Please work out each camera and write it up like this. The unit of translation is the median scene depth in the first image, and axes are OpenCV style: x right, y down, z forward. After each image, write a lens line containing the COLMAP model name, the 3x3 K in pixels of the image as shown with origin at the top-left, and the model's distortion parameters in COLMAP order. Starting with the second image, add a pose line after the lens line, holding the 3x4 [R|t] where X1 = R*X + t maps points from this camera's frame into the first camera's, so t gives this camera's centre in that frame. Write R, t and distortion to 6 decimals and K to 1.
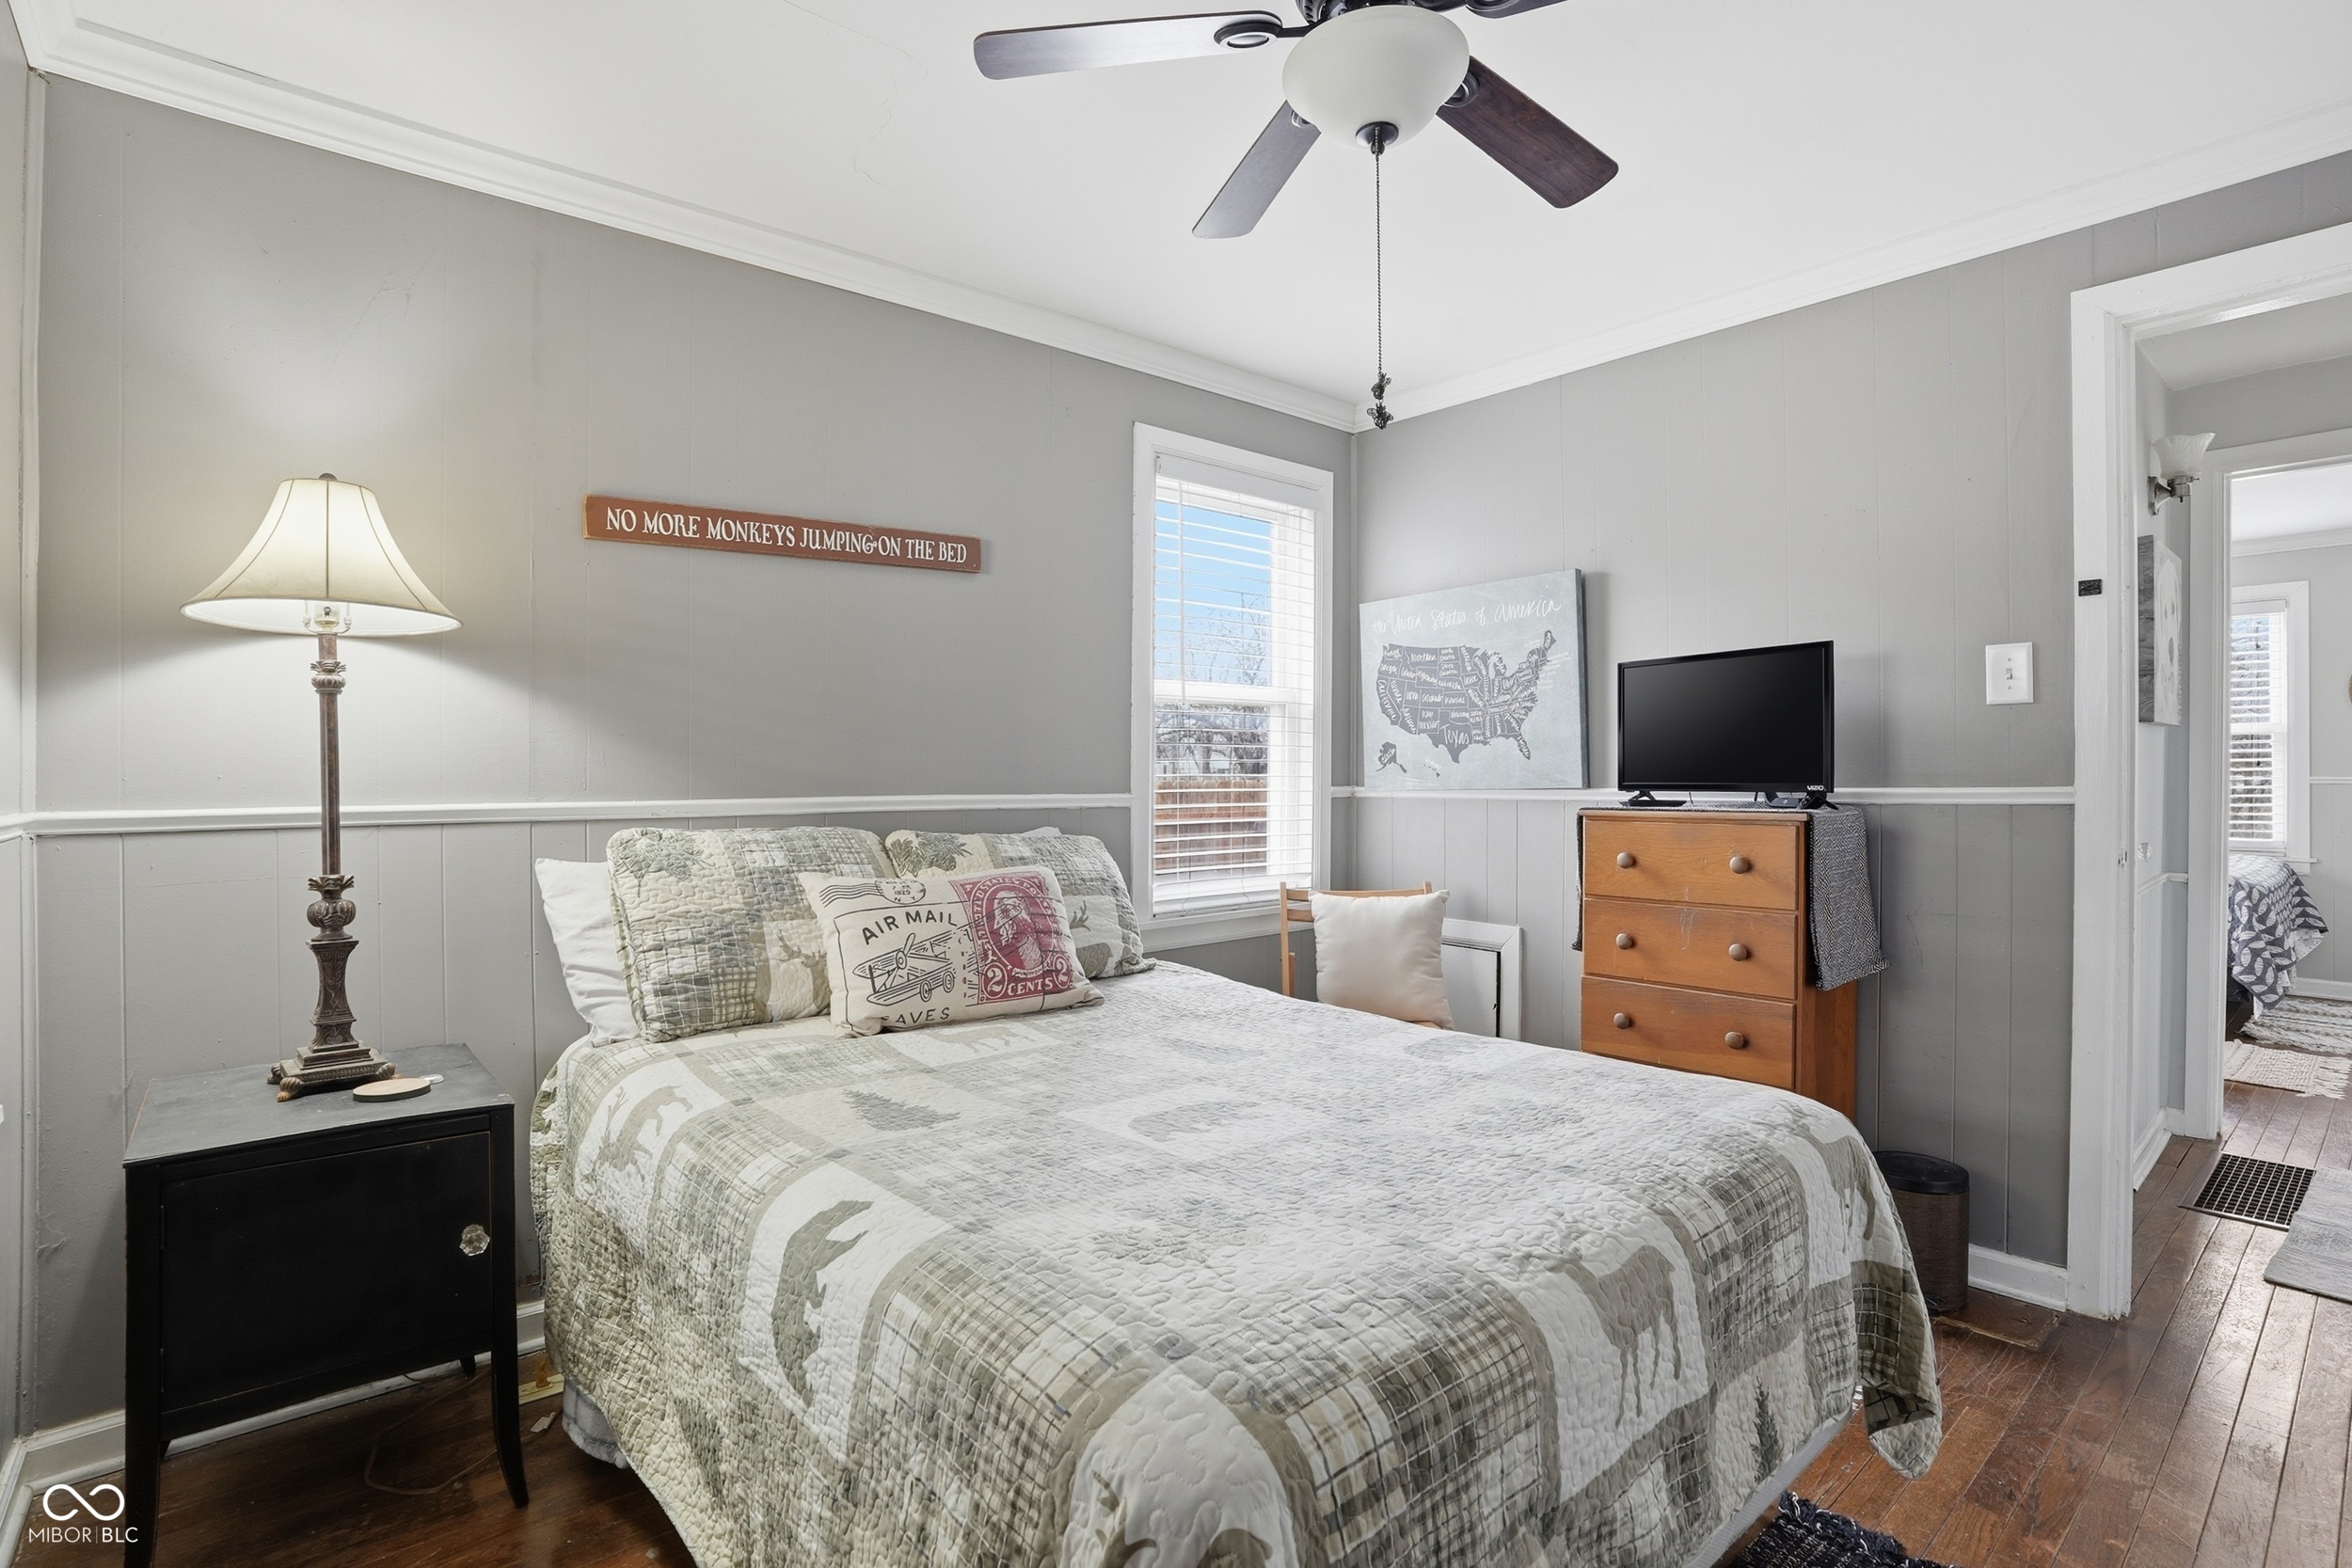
lens RADIAL K [[1099.2, 0, 1187.2], [0, 1099.2, 769.1], [0, 0, 1]] dist [-0.064271, 0.020186]
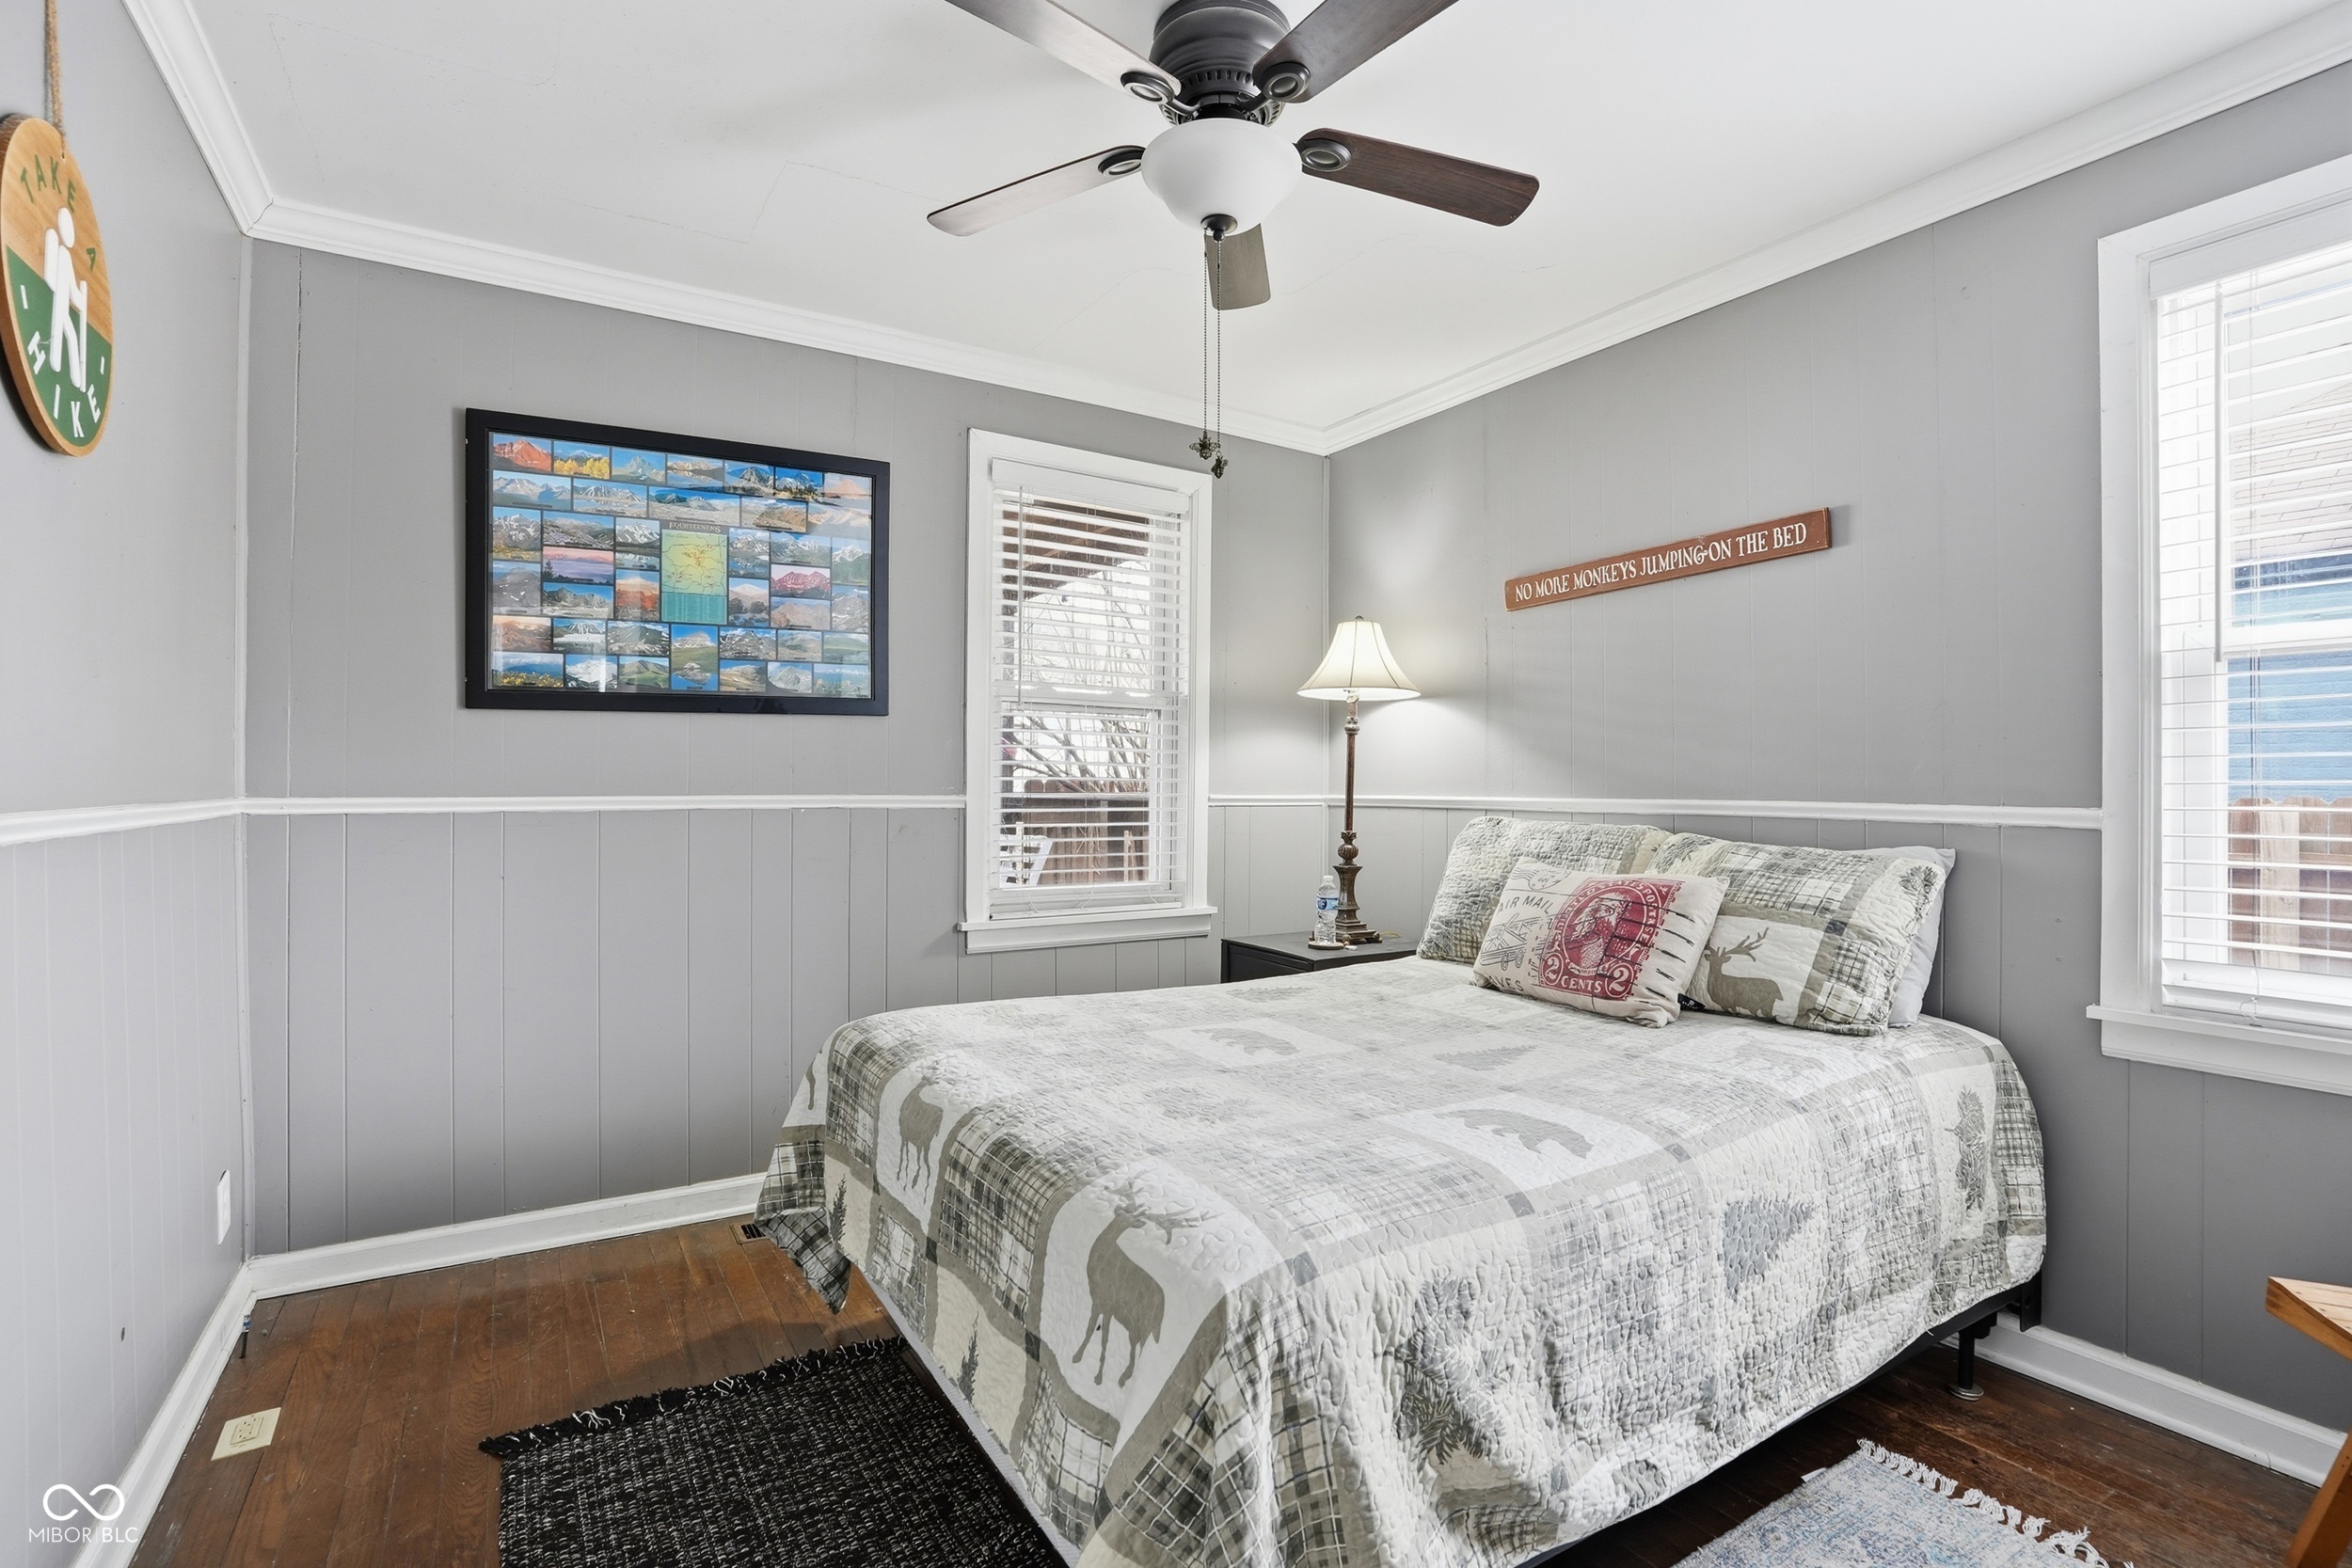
lens RADIAL K [[1099.2, 0, 1194.6], [0, 1099.2, 781.6], [0, 0, 1]] dist [-0.064271, 0.020186]
pose [[-0.123054, 0.002366, -0.992397, 0.959055], [0.001019, 0.999997, 0.002258, 0.005965], [0.992399, -0.000734, -0.123056, 0.802451]]
